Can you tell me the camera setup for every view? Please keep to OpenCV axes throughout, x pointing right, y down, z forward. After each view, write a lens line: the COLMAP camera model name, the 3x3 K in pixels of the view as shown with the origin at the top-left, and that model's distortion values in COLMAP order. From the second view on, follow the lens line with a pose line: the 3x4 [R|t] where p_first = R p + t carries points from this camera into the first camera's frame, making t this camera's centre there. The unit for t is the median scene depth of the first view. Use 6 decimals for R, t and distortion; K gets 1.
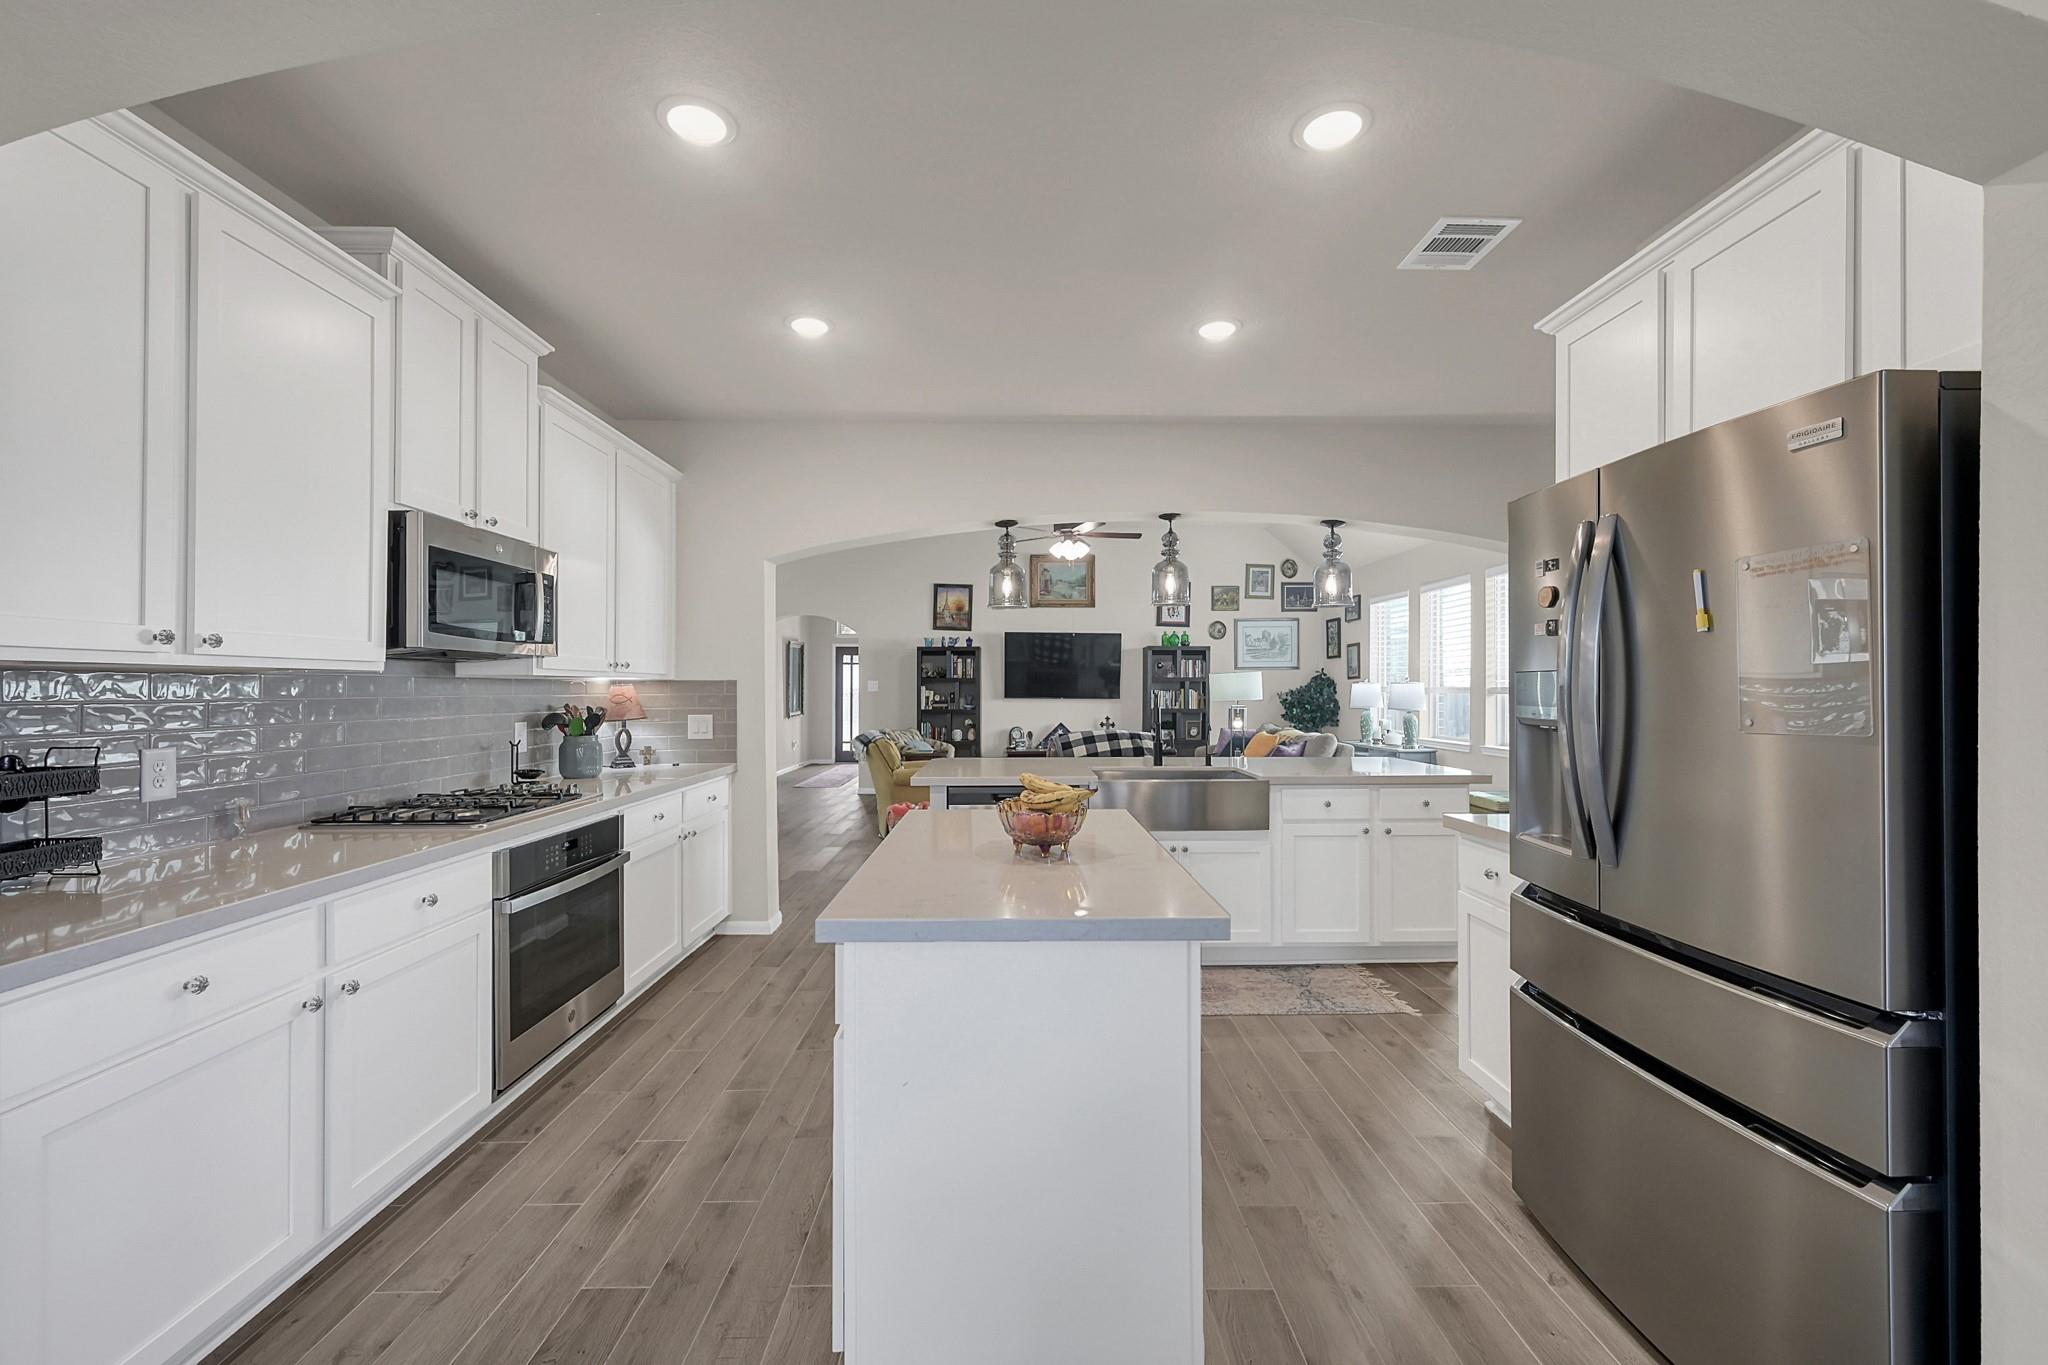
lens RADIAL K [[864.7, 0, 1038.6], [0, 864.7, 676.6], [0, 0, 1]] dist [-0.007879, 0.001230]
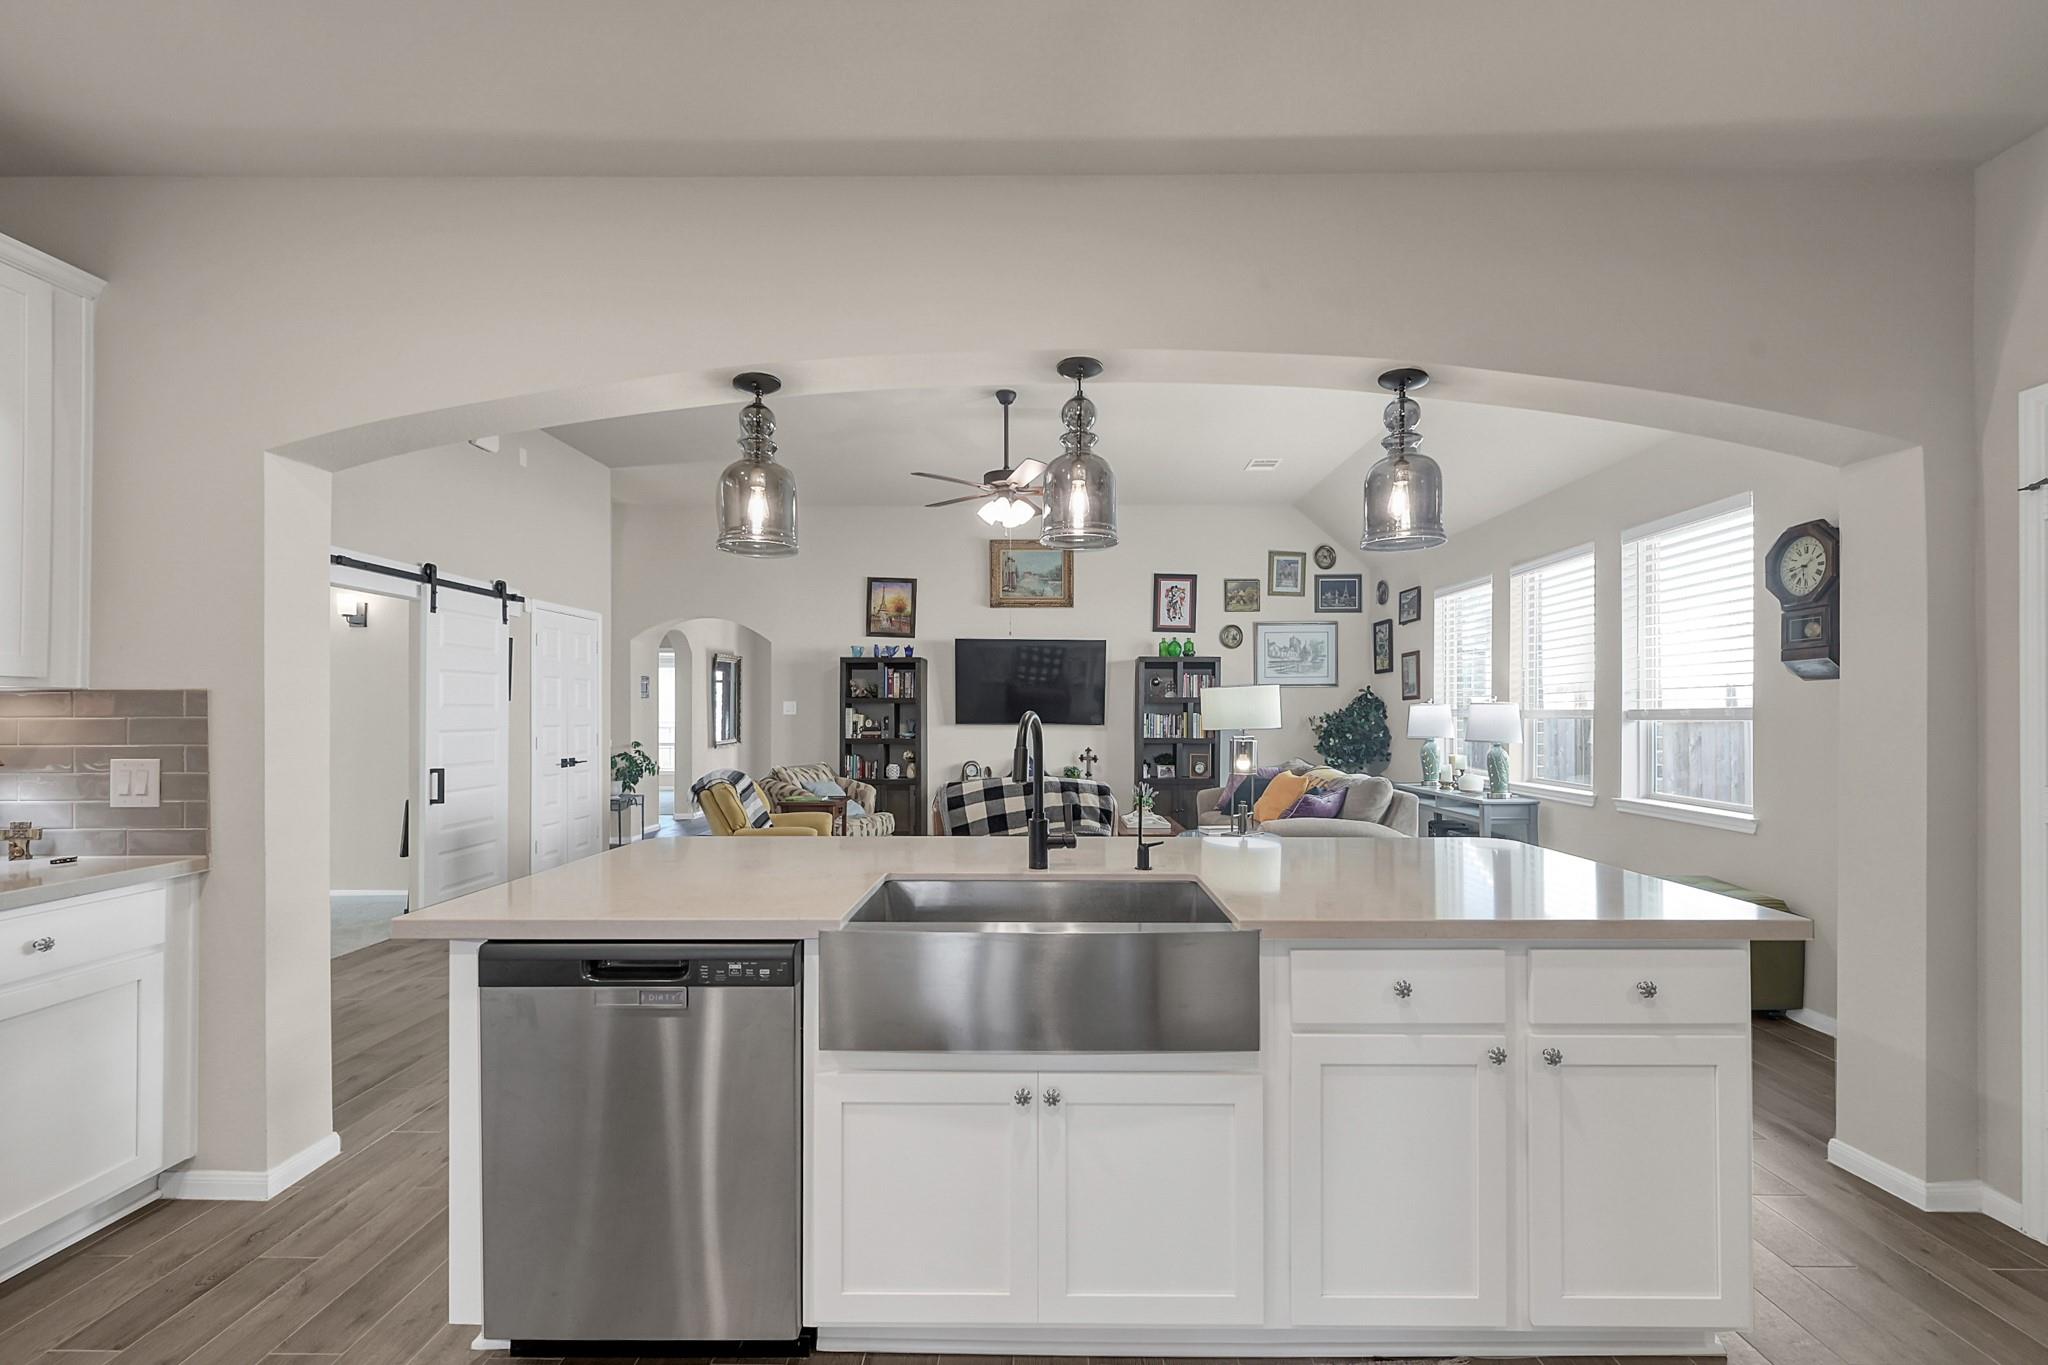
lens RADIAL K [[864.7, 0, 1056.6], [0, 864.7, 707.6], [0, 0, 1]] dist [-0.007879, 0.001230]
pose [[0.999741, 0.000893, -0.022720, 0.069946], [-0.000733, 0.999975, 0.007035, 0.004667], [0.022725, -0.007017, 0.999717, 0.229200]]
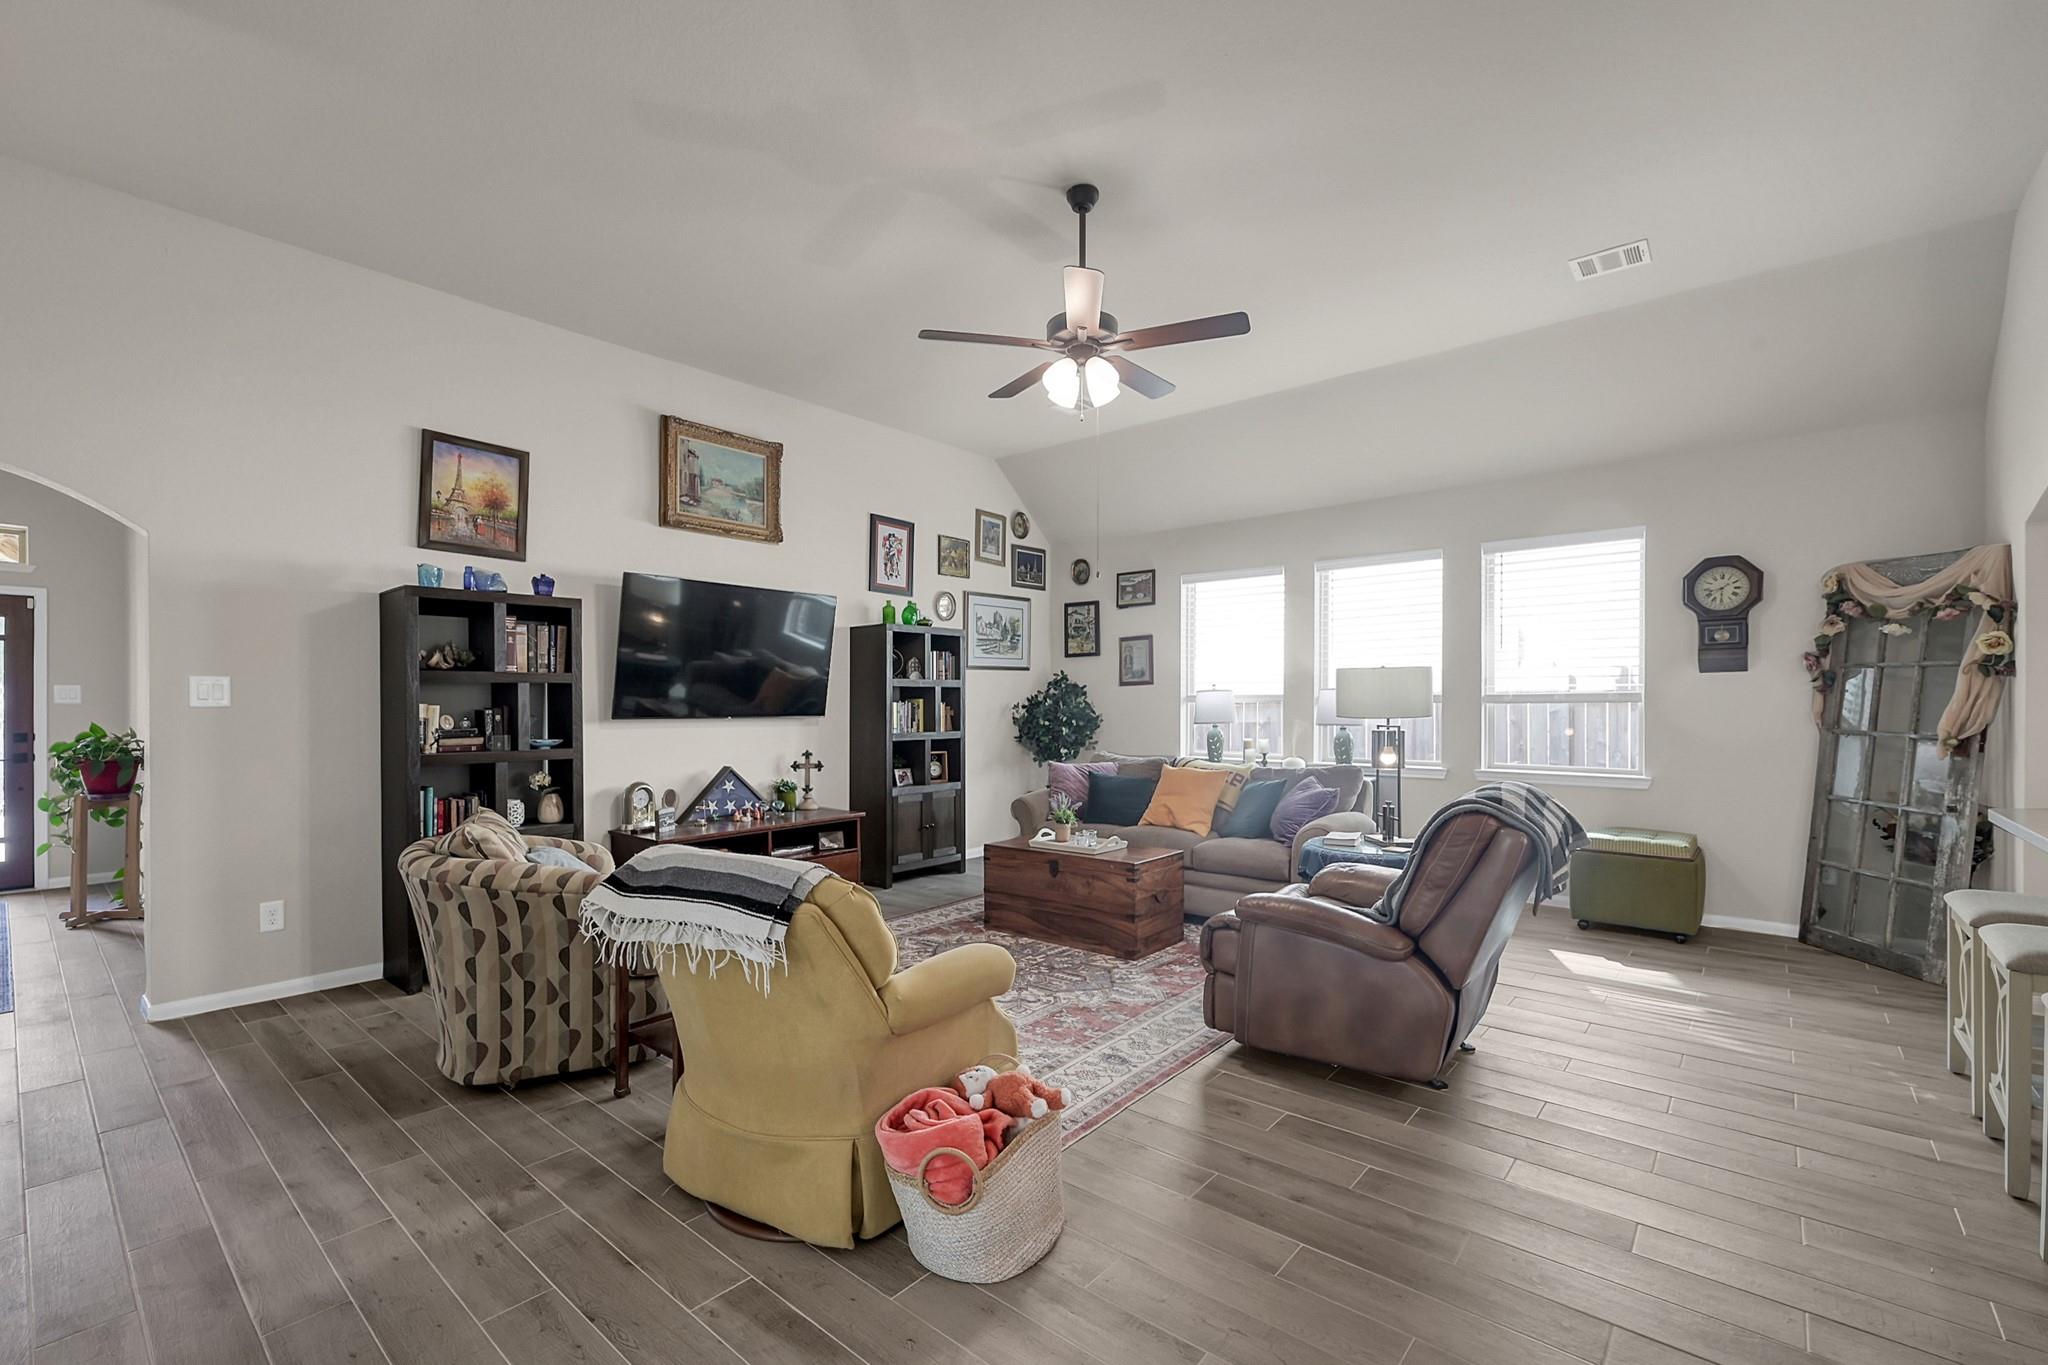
lens RADIAL K [[864.7, 0, 1017.7], [0, 864.7, 691.1], [0, 0, 1]] dist [-0.007879, 0.001230]
pose [[0.660970, 0.004340, 0.750400, -0.240577], [-0.007060, 0.999975, 0.000435, 0.008428], [-0.750379, -0.005586, 0.660984, 0.559266]]
